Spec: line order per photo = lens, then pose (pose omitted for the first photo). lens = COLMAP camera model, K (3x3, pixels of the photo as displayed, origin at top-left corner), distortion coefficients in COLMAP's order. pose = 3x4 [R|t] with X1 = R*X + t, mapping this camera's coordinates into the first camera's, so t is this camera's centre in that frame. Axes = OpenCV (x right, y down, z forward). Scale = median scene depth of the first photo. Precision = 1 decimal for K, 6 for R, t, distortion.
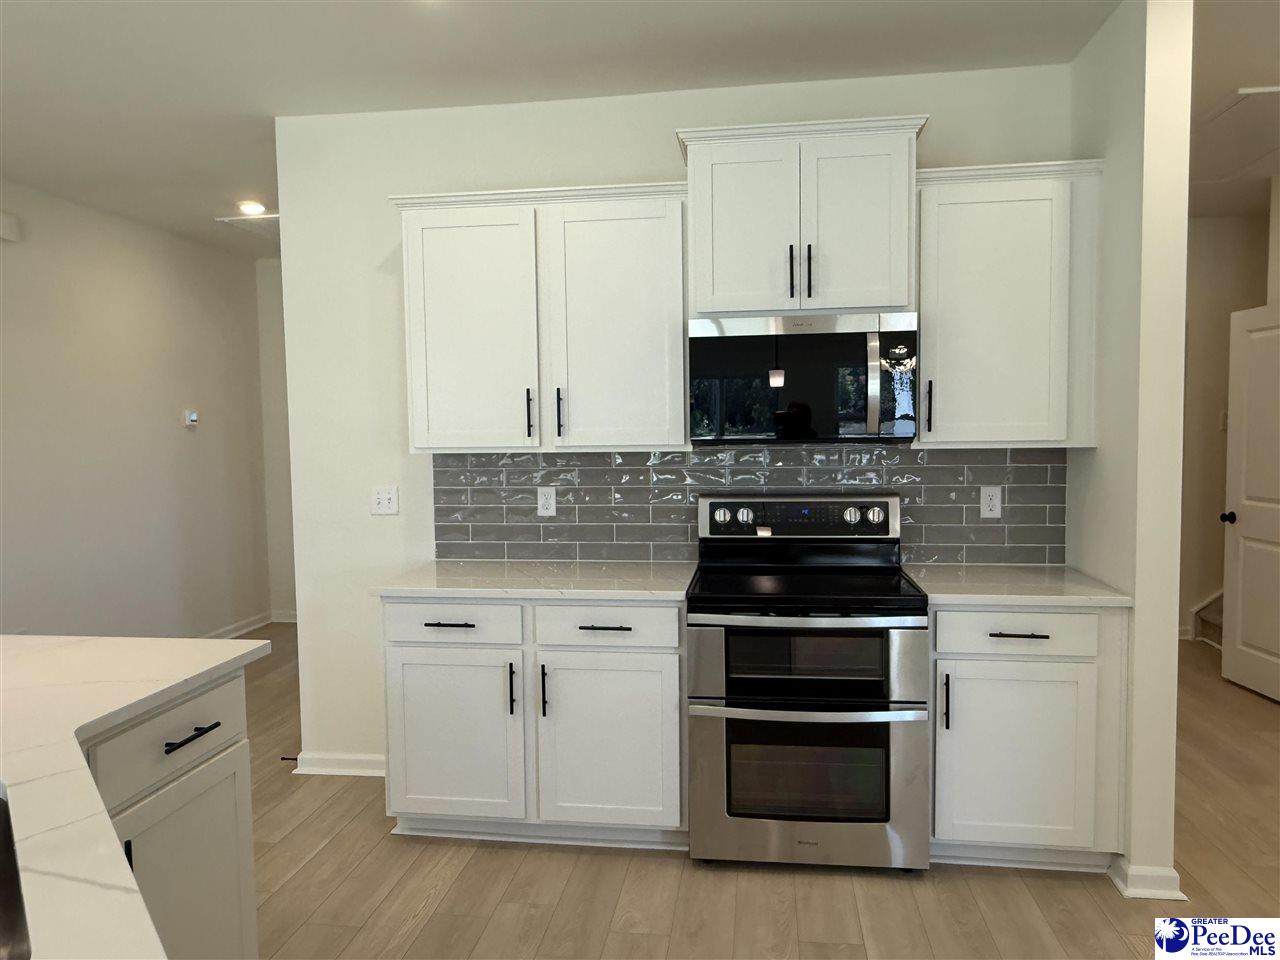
lens RADIAL K [[906.3, 0, 641.2], [0, 906.3, 477.1], [0, 0, 1]] dist [0.001023, -0.003611]
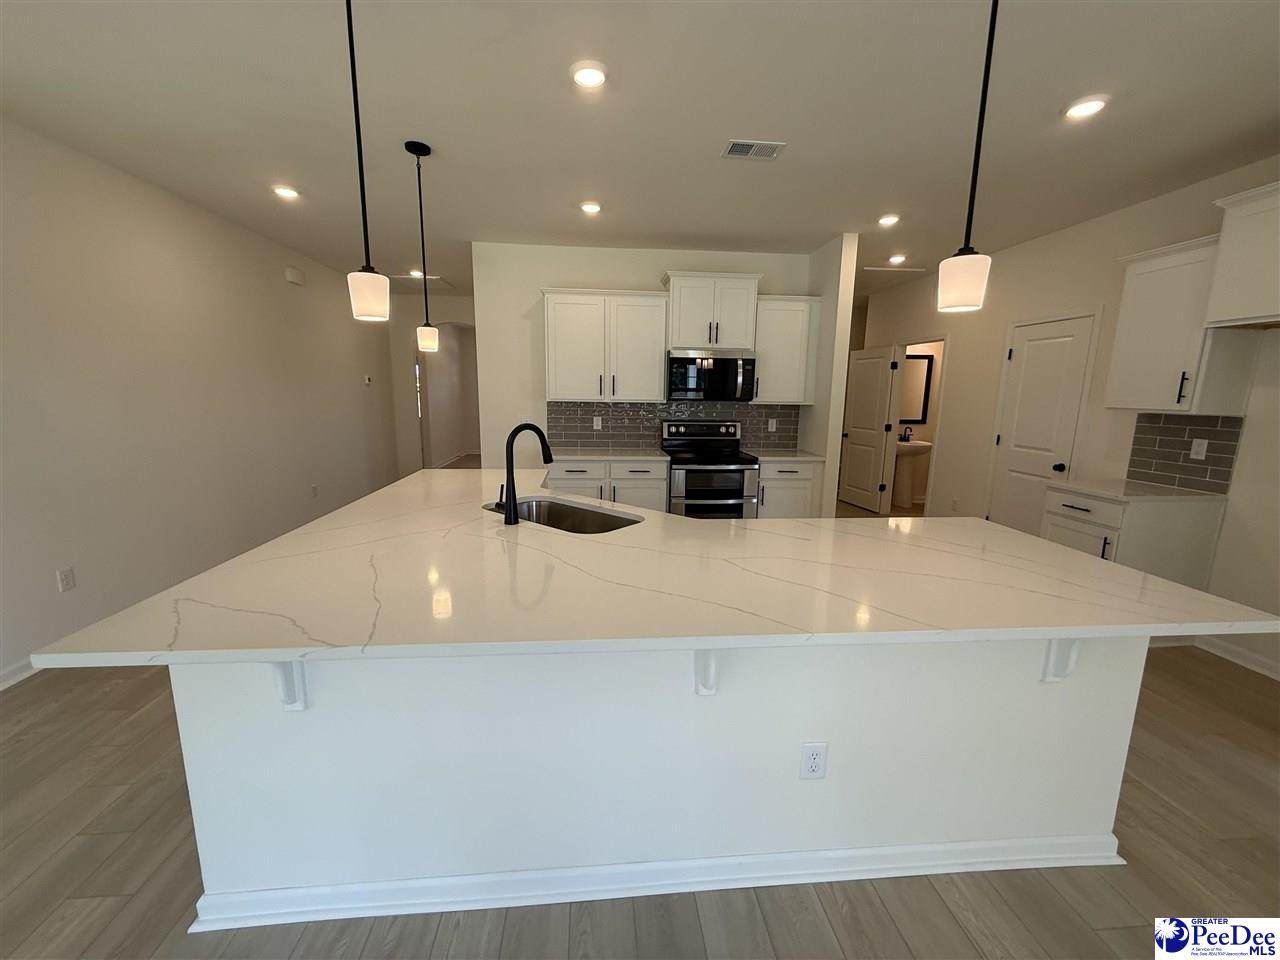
lens RADIAL K [[512.2, 0, 640.0], [0, 512.2, 480.5], [0, 0, 1]] dist [0.001660, -0.000171]
pose [[0.973791, -0.011130, 0.227171, -0.335798], [-0.015543, 0.993210, 0.115290, 0.022033], [-0.226912, -0.115799, 0.967007, -0.374675]]
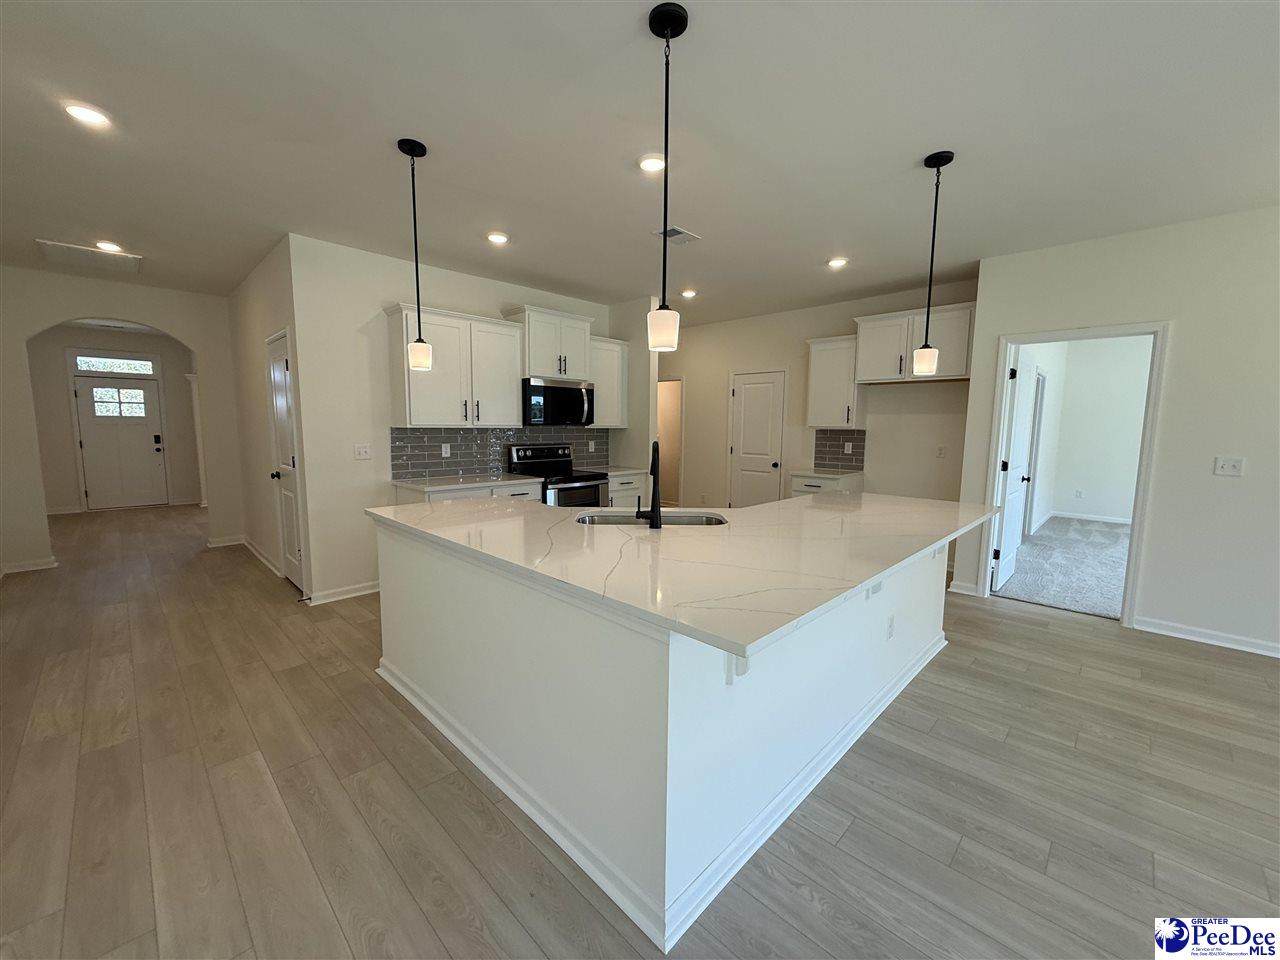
lens RADIAL K [[512.2, 0, 638.9], [0, 512.2, 480.8], [0, 0, 1]] dist [0.001660, -0.000171]
pose [[0.592585, -0.070200, 0.802443, -0.933560], [0.027191, 0.997371, 0.067173, 0.032845], [-0.805049, -0.017986, 0.592936, -0.146824]]
